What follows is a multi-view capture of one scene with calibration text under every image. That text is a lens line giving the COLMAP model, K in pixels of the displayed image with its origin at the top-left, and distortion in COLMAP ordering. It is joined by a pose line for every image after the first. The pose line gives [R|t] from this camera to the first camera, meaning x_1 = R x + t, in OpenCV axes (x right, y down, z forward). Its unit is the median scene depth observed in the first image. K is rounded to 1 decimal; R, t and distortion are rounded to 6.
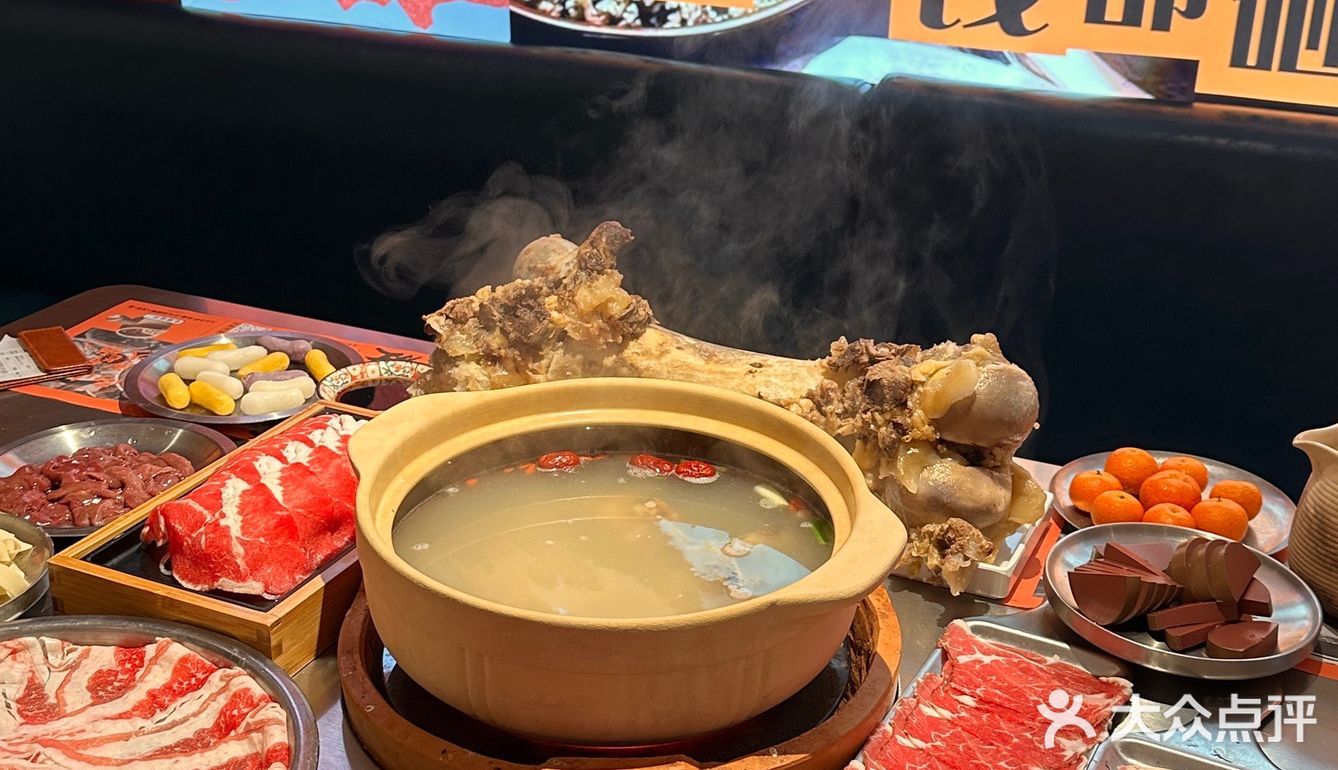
lens RADIAL K [[1682.4, 0, 681.3], [0, 1682.4, 426.6], [0, 0, 1]] dist [0.120443, 0.000000]
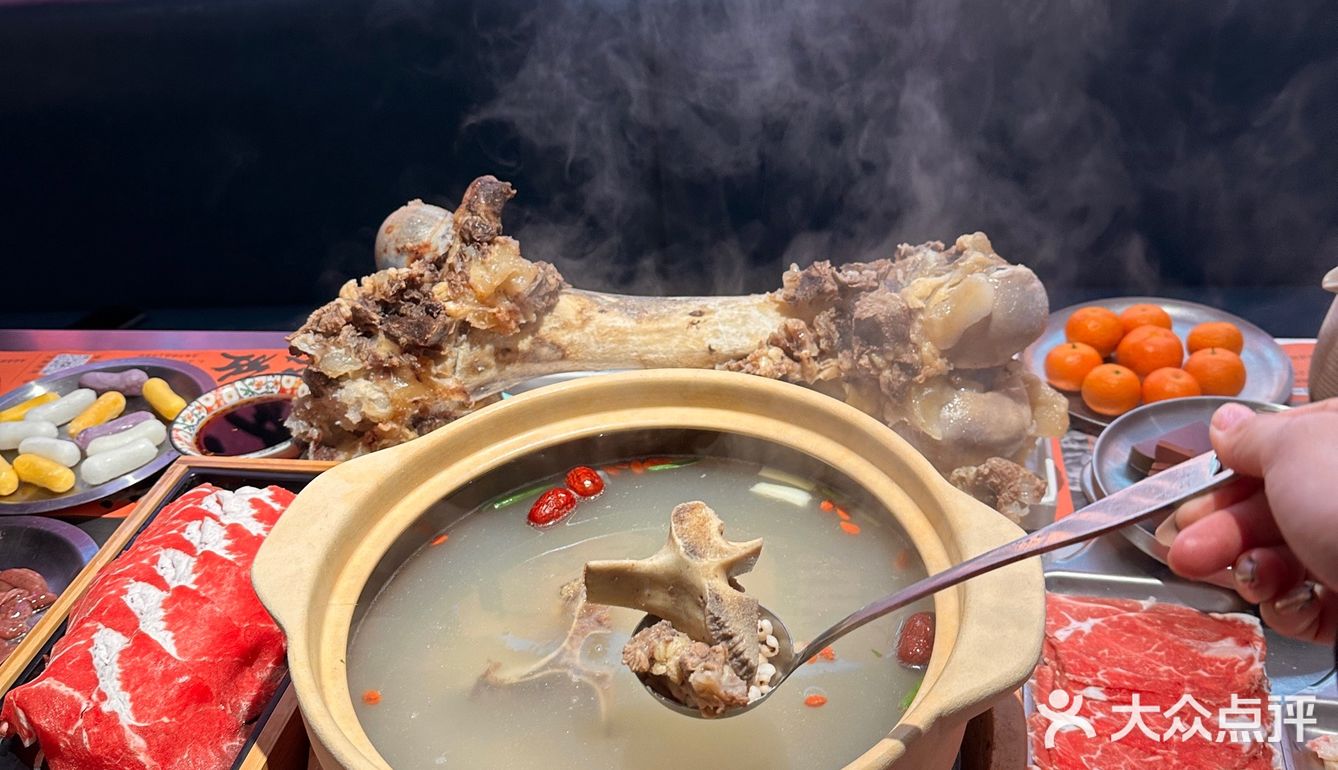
lens RADIAL K [[1271.8, 0, 701.2], [0, 1271.8, 383.7], [0, 0, 1]] dist [0.015185, 0.000000]
pose [[0.957671, -0.224880, 0.179710, -0.085437], [0.200692, 0.969127, 0.143234, -0.103346], [-0.206372, -0.101105, 0.973236, 0.399991]]
